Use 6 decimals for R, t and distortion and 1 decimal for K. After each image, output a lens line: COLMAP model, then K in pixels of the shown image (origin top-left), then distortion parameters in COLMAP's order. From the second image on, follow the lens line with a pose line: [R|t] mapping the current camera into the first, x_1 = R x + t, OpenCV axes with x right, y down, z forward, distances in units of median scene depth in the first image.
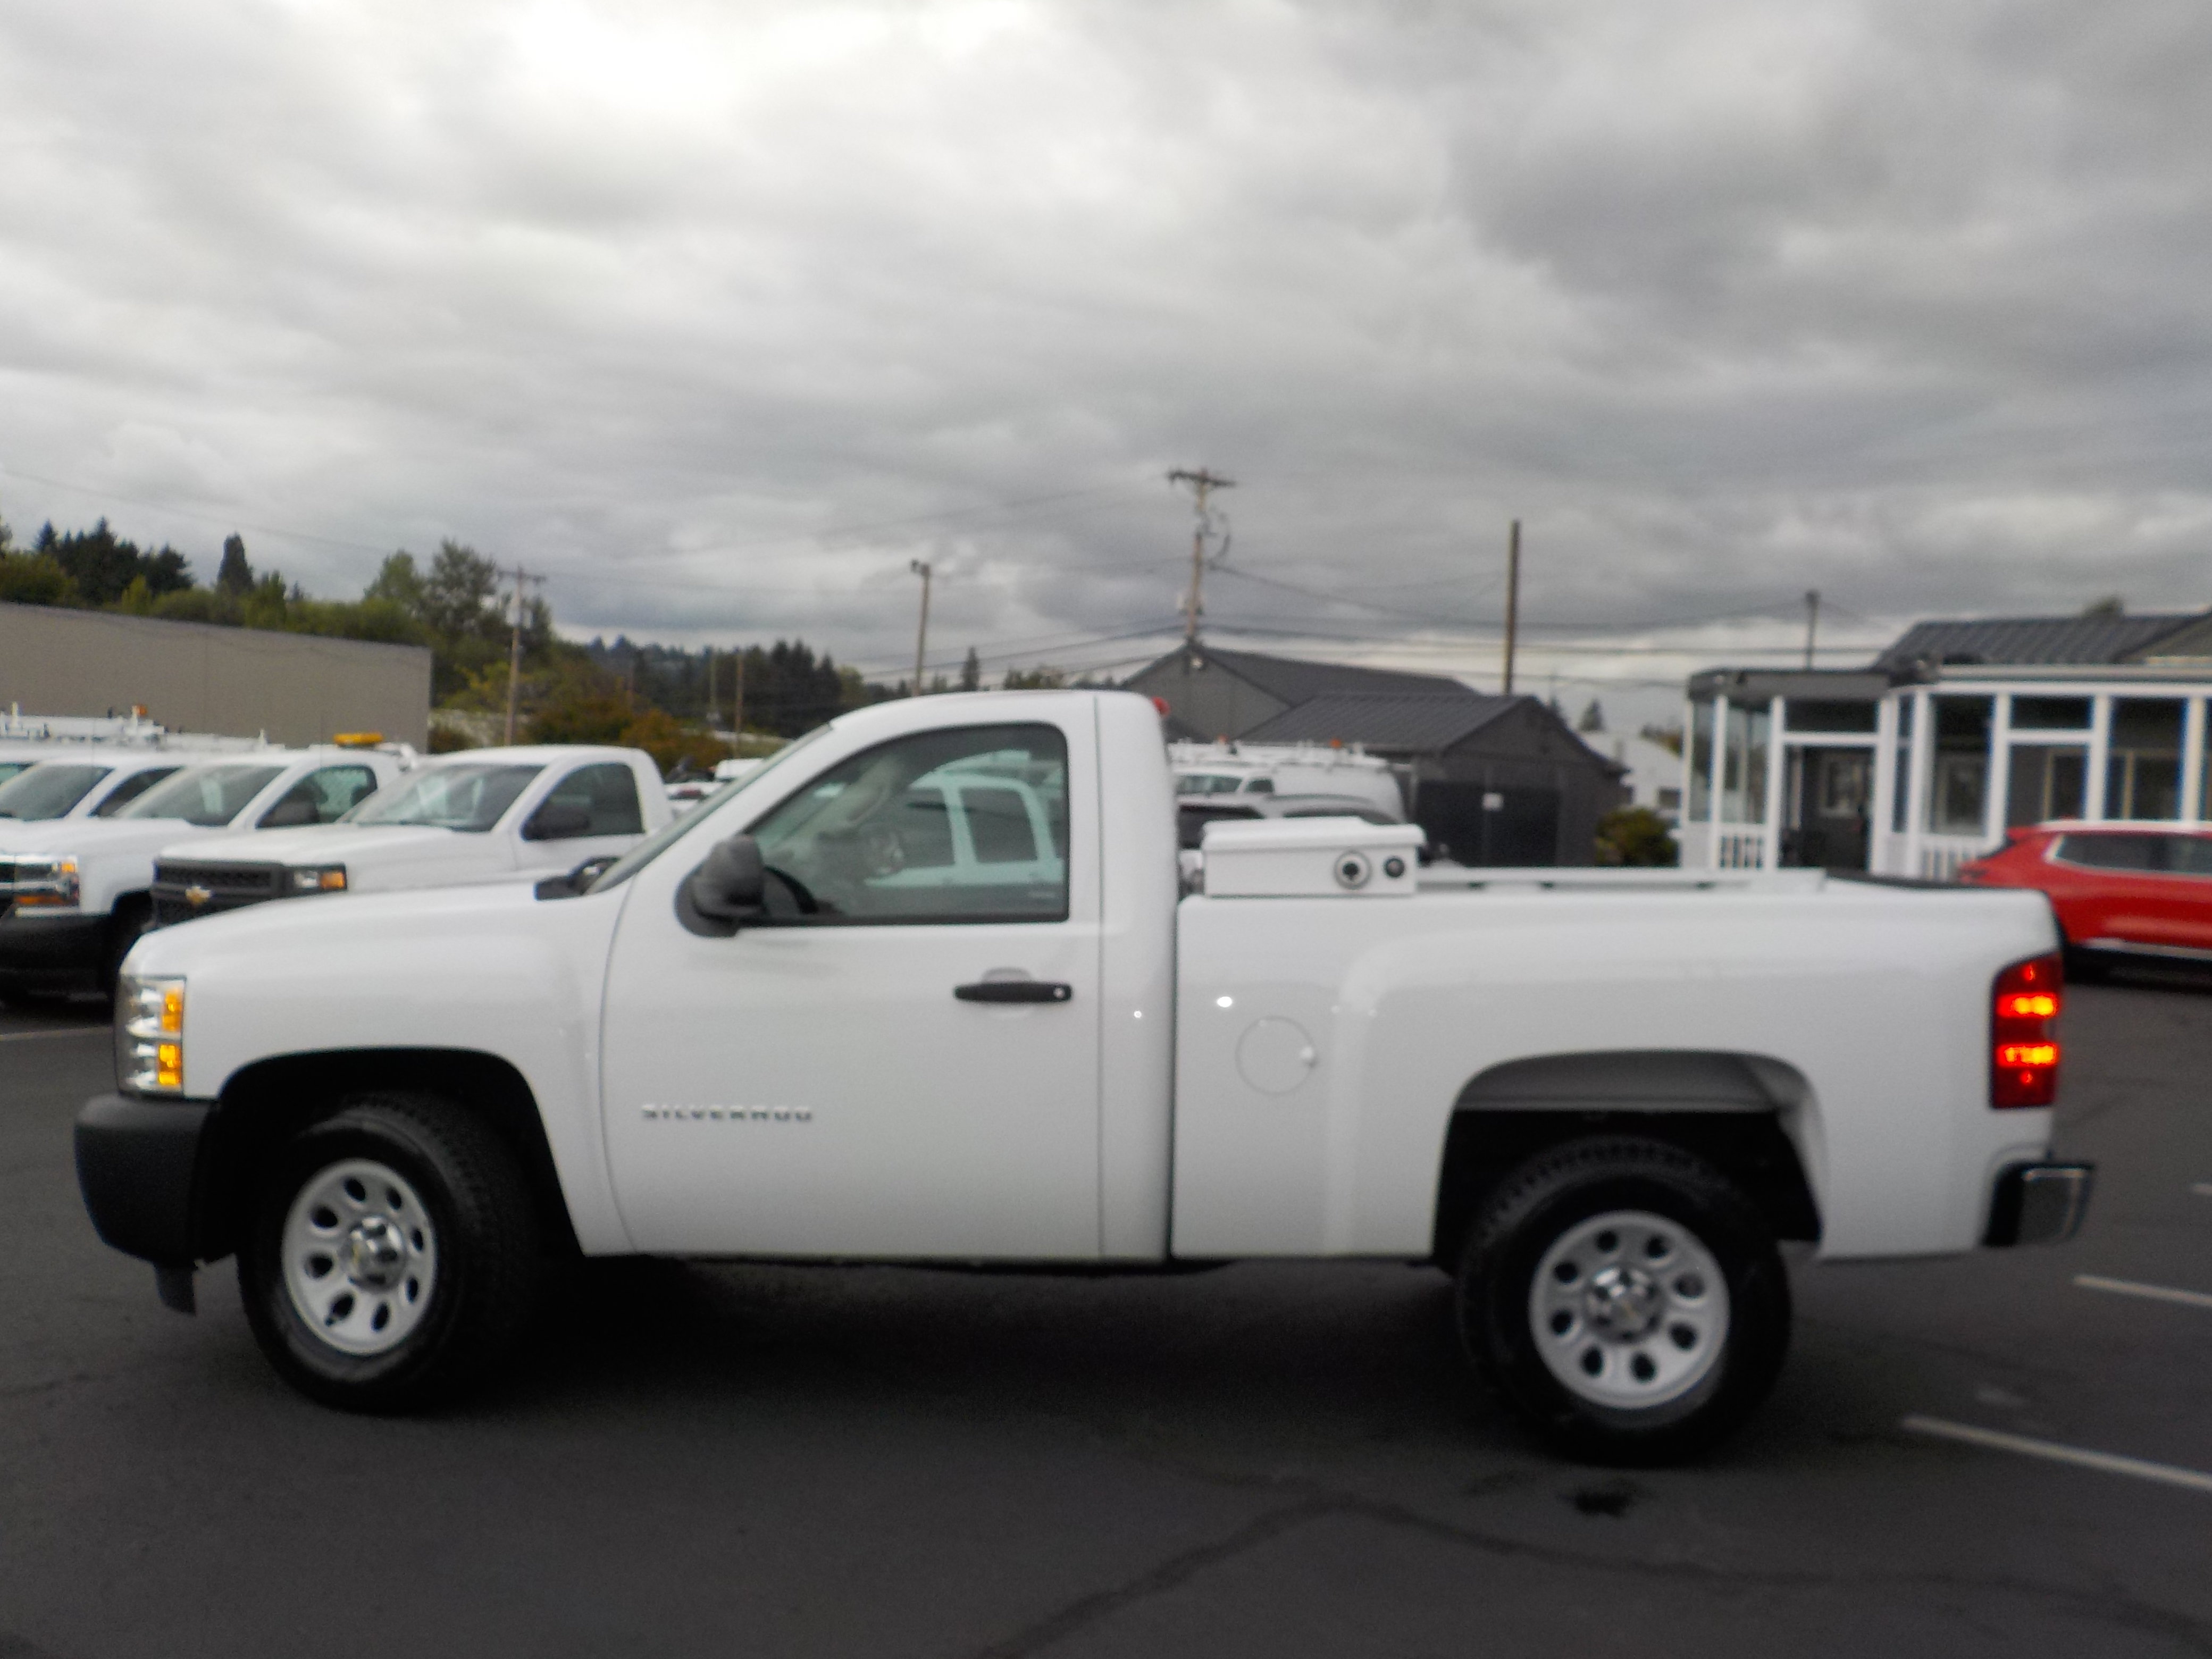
lens RADIAL K [[2036.4, 0, 1112.6], [0, 2036.4, 831.4], [0, 0, 1]] dist [0.026753, -0.021347]
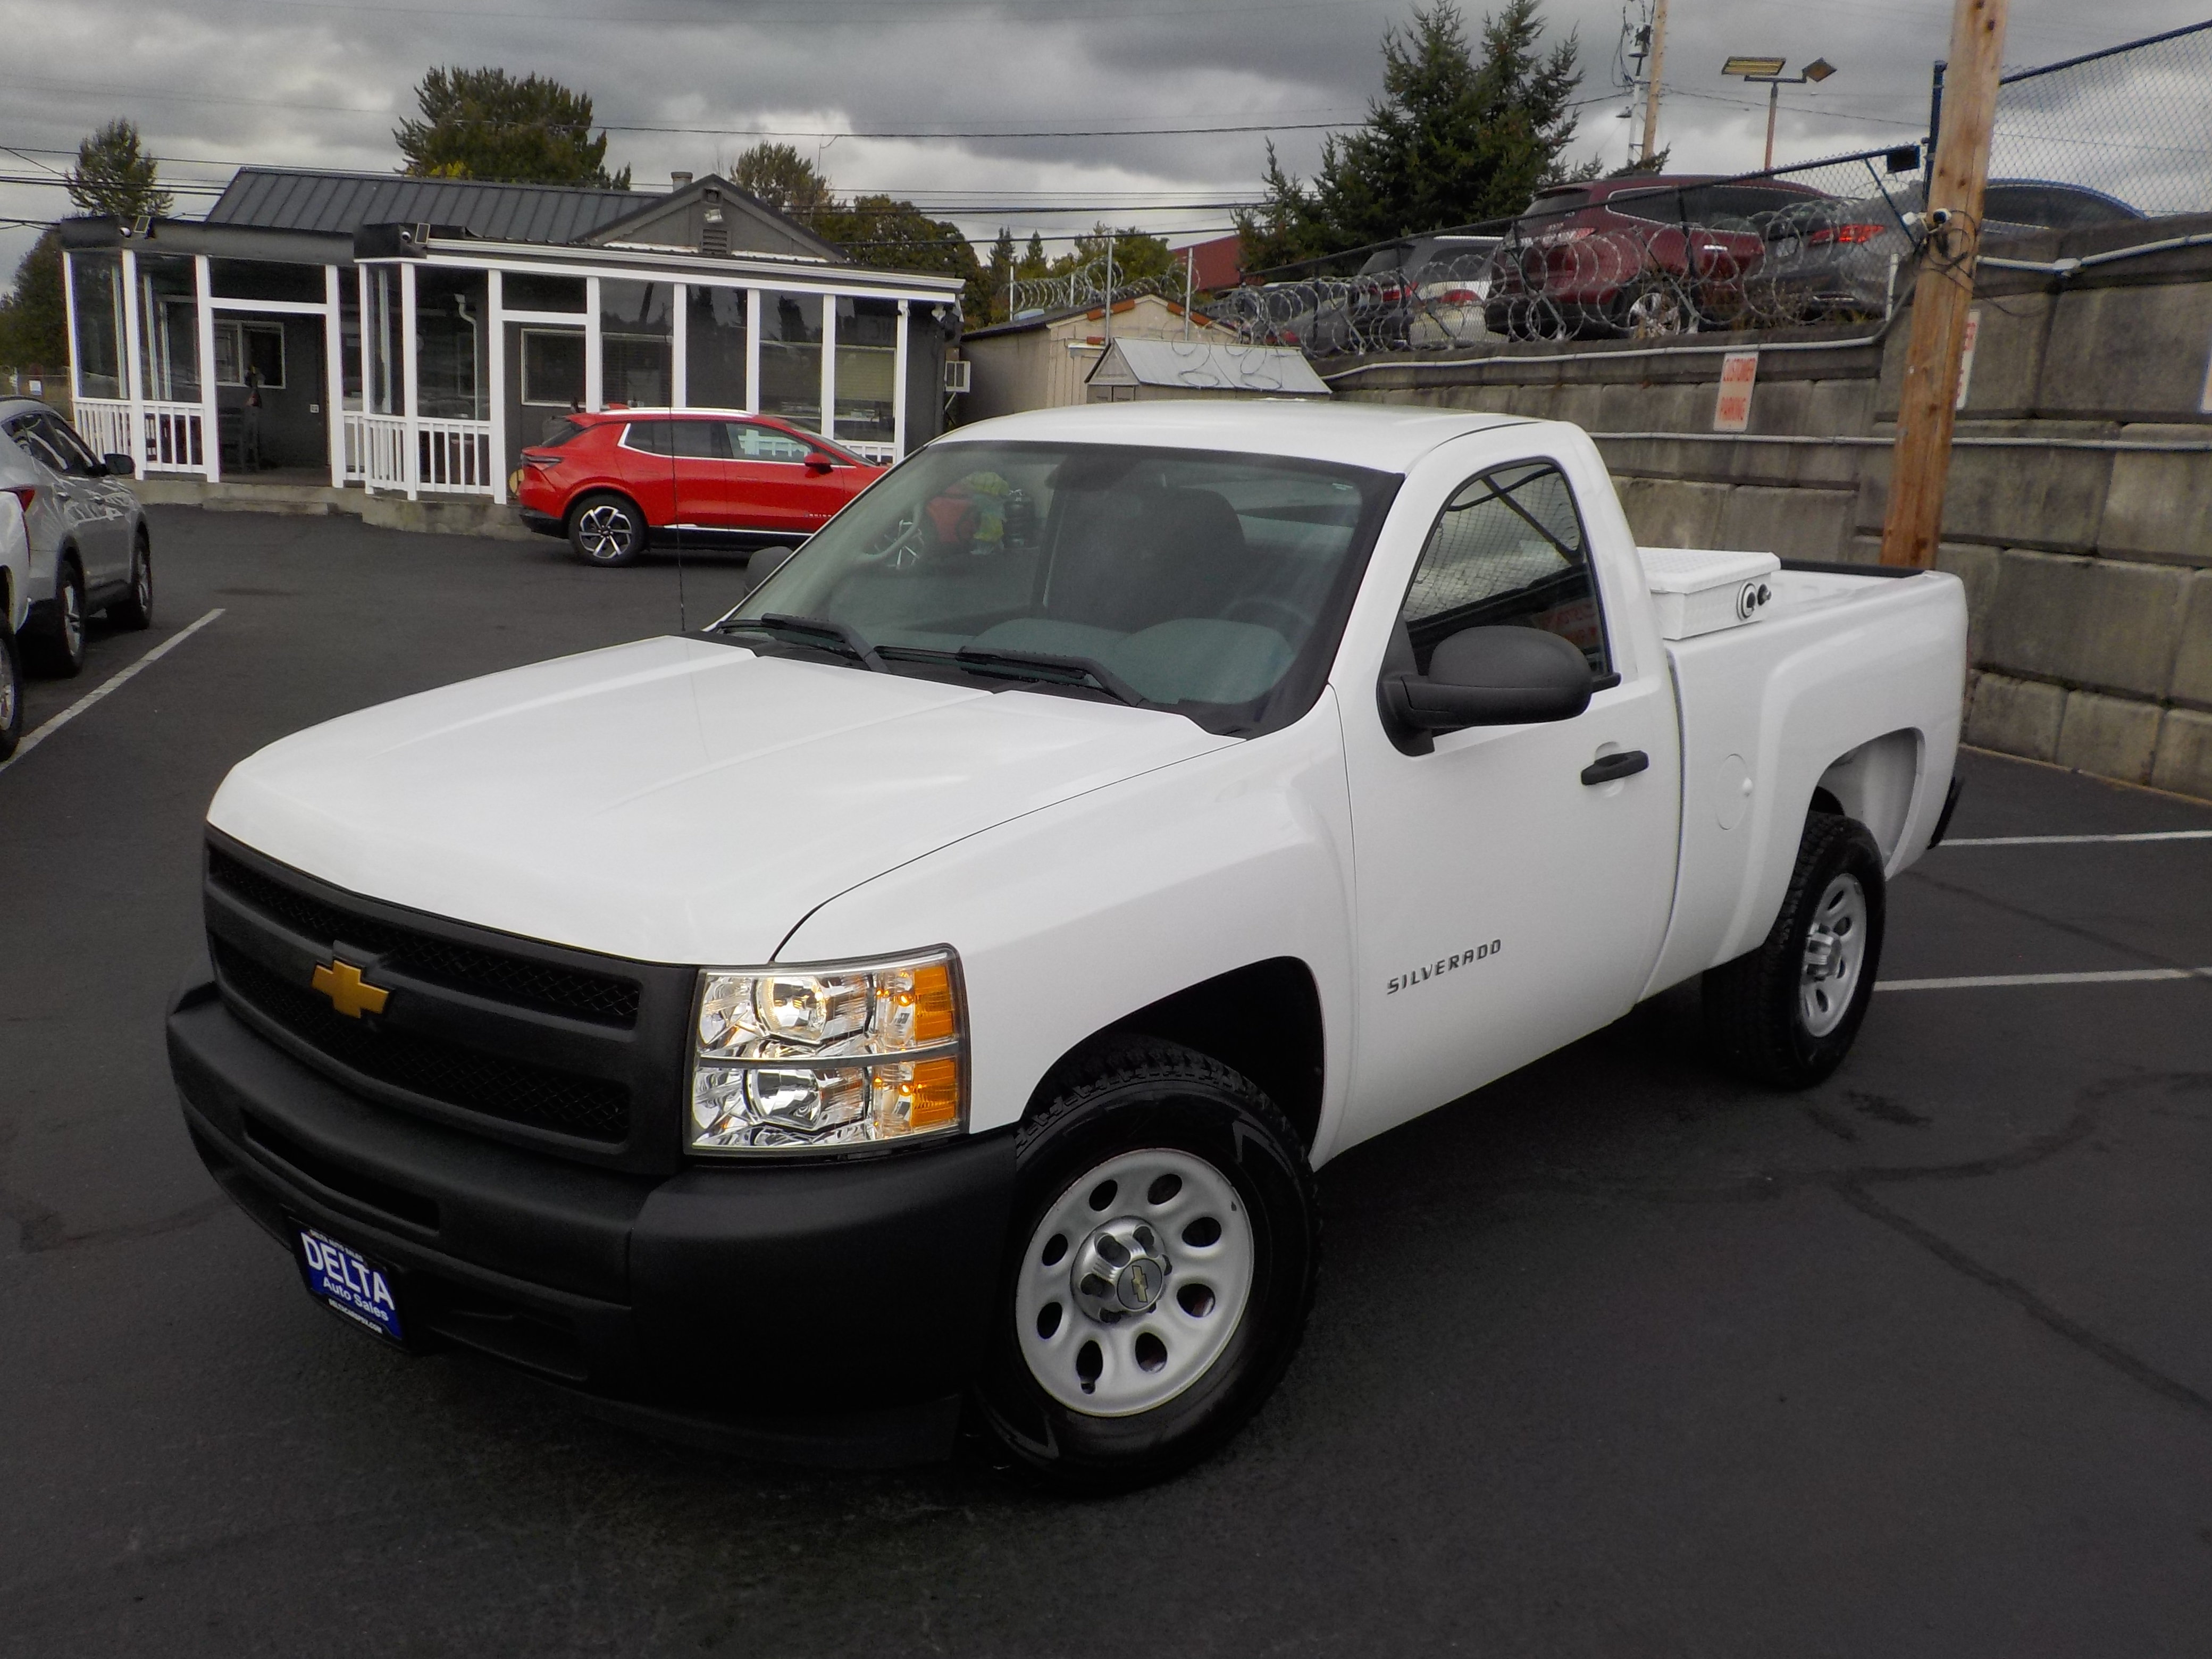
lens RADIAL K [[2036.4, 0, 1112.6], [0, 2036.4, 831.4], [0, 0, 1]] dist [0.026753, -0.021347]
pose [[0.620350, -0.172857, 0.765040, -0.190334], [0.001577, 0.975685, 0.219172, -0.019980], [-0.784323, -0.134757, 0.605539, 0.132865]]
